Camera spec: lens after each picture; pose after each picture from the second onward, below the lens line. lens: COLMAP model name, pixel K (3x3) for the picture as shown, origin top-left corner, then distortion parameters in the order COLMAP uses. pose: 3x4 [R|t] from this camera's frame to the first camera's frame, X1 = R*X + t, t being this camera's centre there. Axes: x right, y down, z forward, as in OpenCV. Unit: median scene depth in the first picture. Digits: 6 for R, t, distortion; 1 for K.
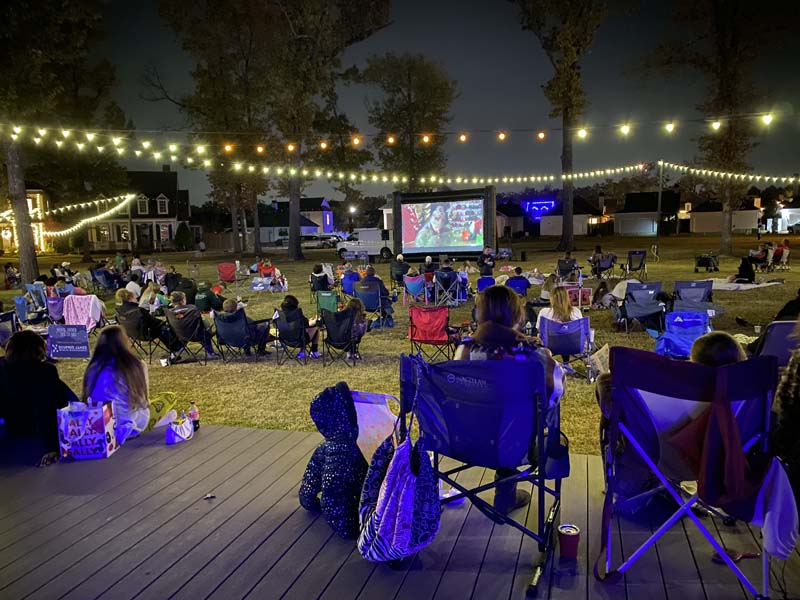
lens RADIAL K [[608.4, 0, 407.5], [0, 608.4, 301.8], [0, 0, 1]] dist [0.028874, -0.029419]
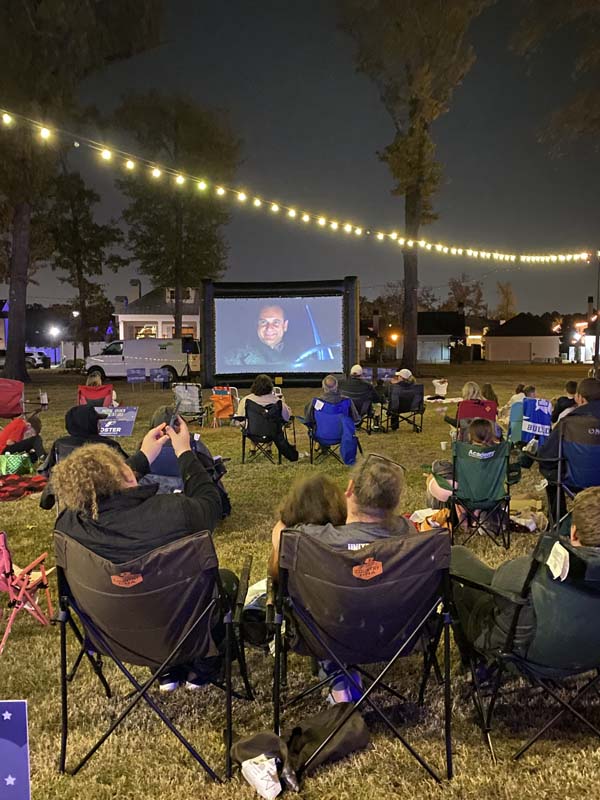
lens RADIAL K [[754.8, 0, 294.6], [0, 754.8, 405.4], [0, 0, 1]] dist [0.002036, 0.000000]
pose [[0.964611, 0.007975, 0.263556, -0.091196], [0.005518, 0.998713, -0.050416, -0.003702], [-0.263619, 0.050086, 0.963326, 0.137907]]
